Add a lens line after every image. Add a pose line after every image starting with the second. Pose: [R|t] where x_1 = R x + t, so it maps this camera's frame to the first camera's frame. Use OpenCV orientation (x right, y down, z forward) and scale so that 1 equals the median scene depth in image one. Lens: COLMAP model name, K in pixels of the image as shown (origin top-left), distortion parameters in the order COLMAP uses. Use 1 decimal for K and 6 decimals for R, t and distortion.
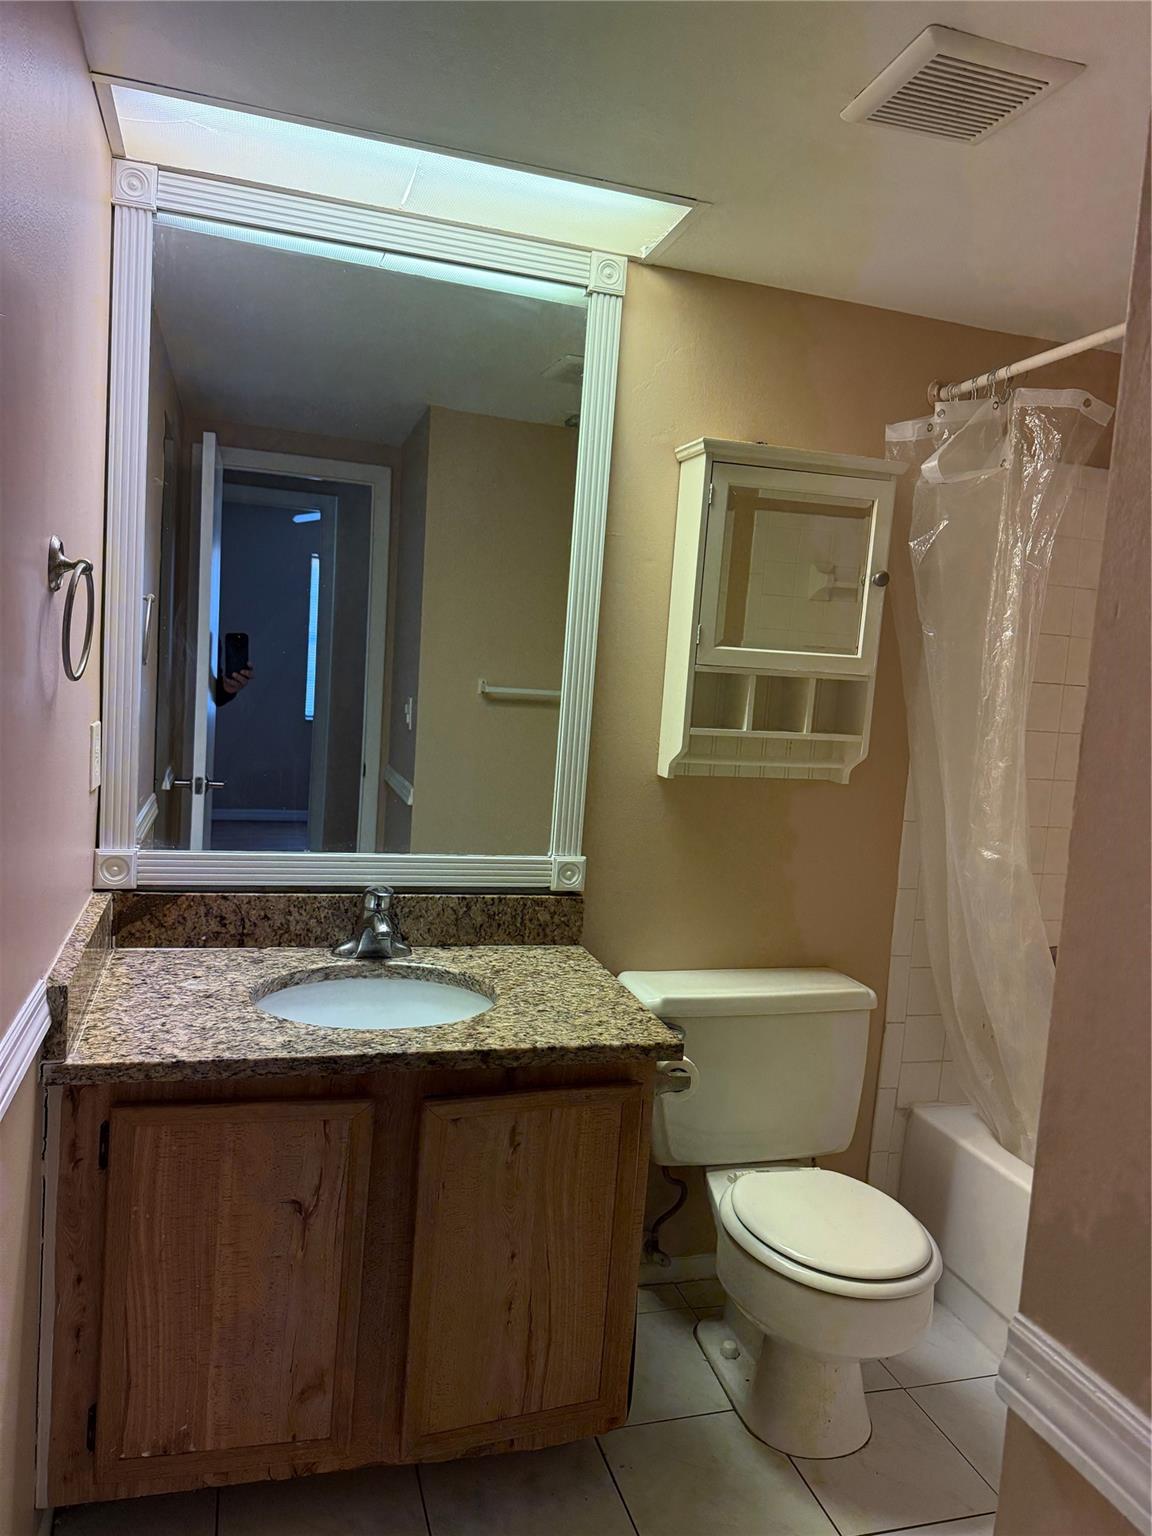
lens RADIAL K [[1067.7, 0, 576.0], [0, 1067.7, 768.0], [0, 0, 1]] dist [0.181959, -0.378208]
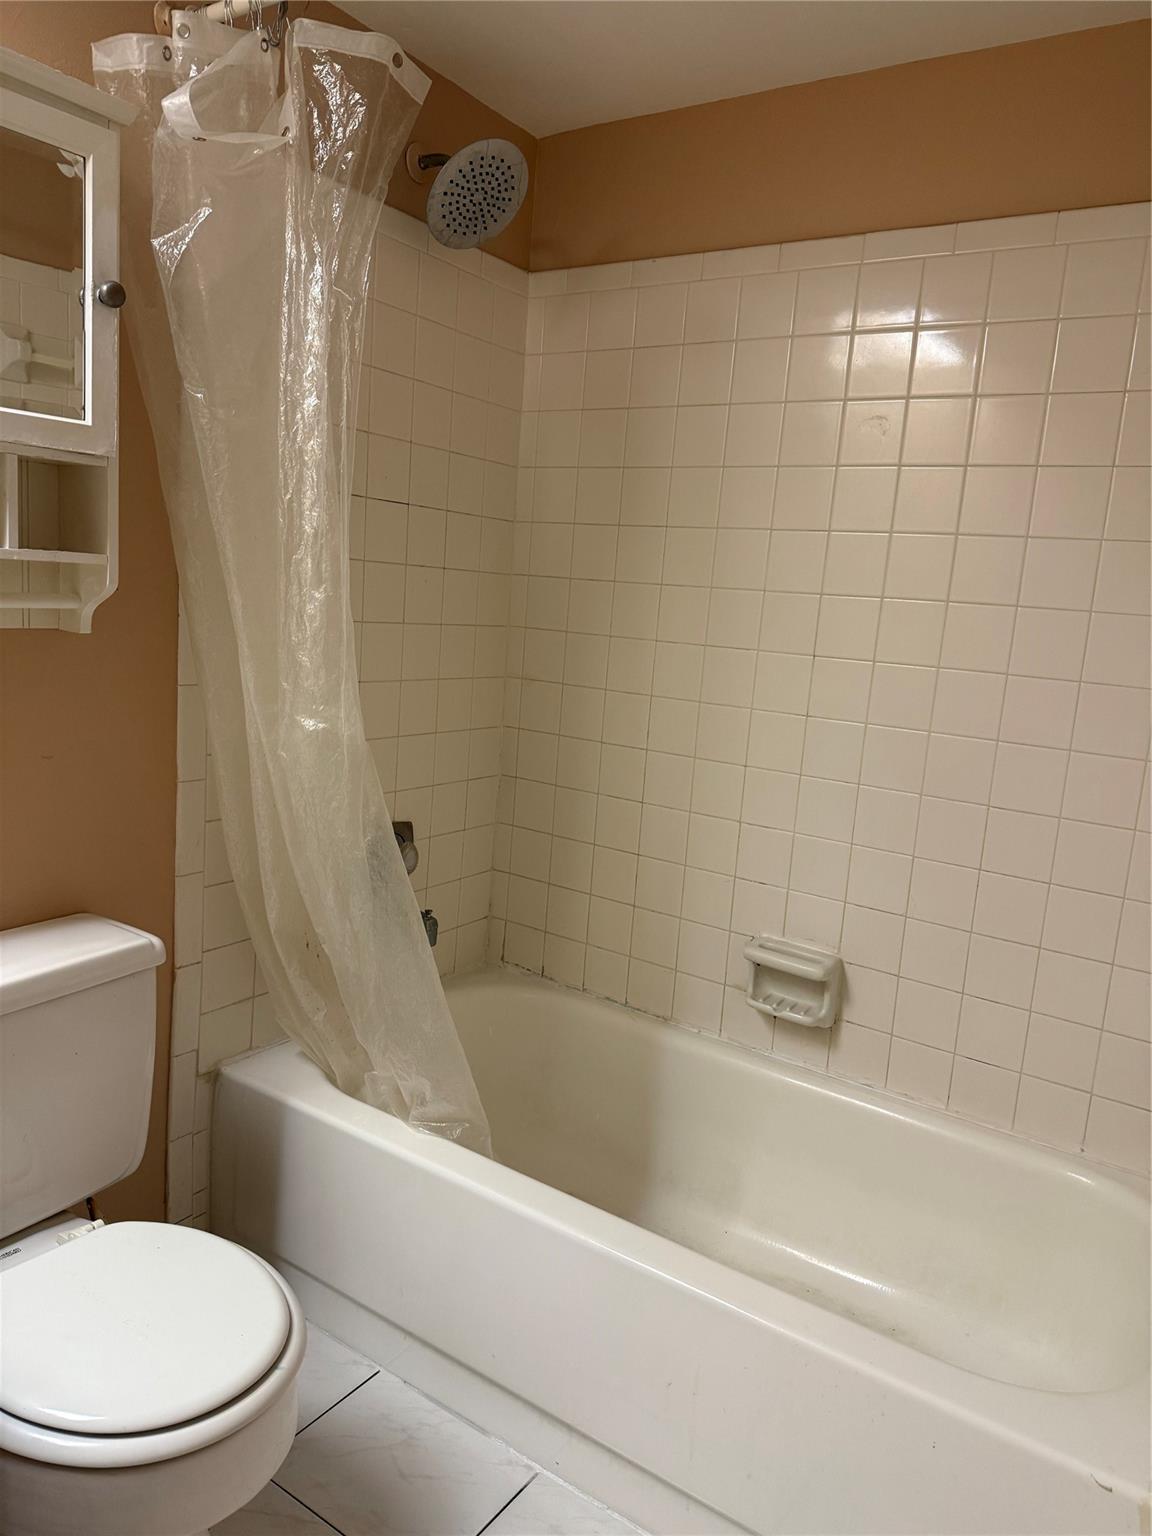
lens RADIAL K [[1086.1, 0, 576.0], [0, 1086.1, 768.0], [0, 0, 1]] dist [0.047059, -0.059651]
pose [[0.780375, -0.117957, 0.614086, 0.072654], [0.037437, 0.989099, 0.142416, 0.012926], [-0.624190, -0.088149, 0.776284, 0.325758]]
